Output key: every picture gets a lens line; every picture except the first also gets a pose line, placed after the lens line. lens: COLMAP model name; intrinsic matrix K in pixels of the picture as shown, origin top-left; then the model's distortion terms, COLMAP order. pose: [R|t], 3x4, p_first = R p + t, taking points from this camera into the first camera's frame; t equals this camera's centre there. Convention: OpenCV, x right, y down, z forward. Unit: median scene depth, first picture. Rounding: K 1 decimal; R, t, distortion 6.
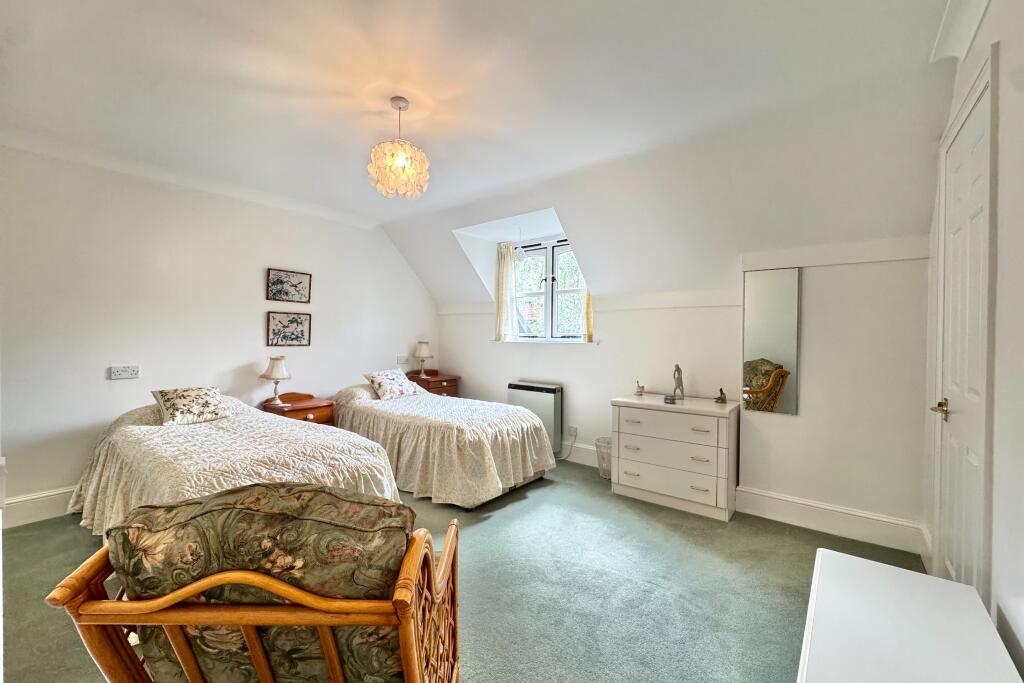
lens RADIAL K [[412.4, 0, 514.0], [0, 412.4, 338.8], [0, 0, 1]] dist [-0.000415, -0.000017]
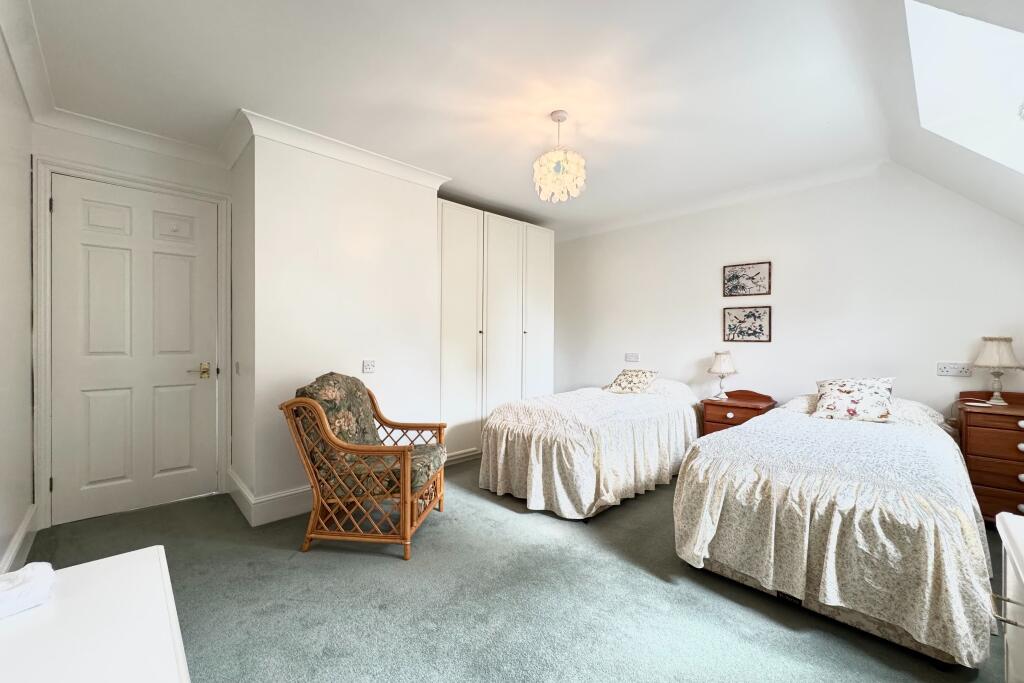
lens RADIAL K [[412.4, 0, 514.0], [0, 412.4, 338.8], [0, 0, 1]] dist [-0.000415, -0.000017]
pose [[-0.117195, -0.009700, -0.993062, 0.477463], [-0.010749, 0.999906, -0.008498, 0.024838], [0.993051, 0.009679, -0.117289, 0.578077]]
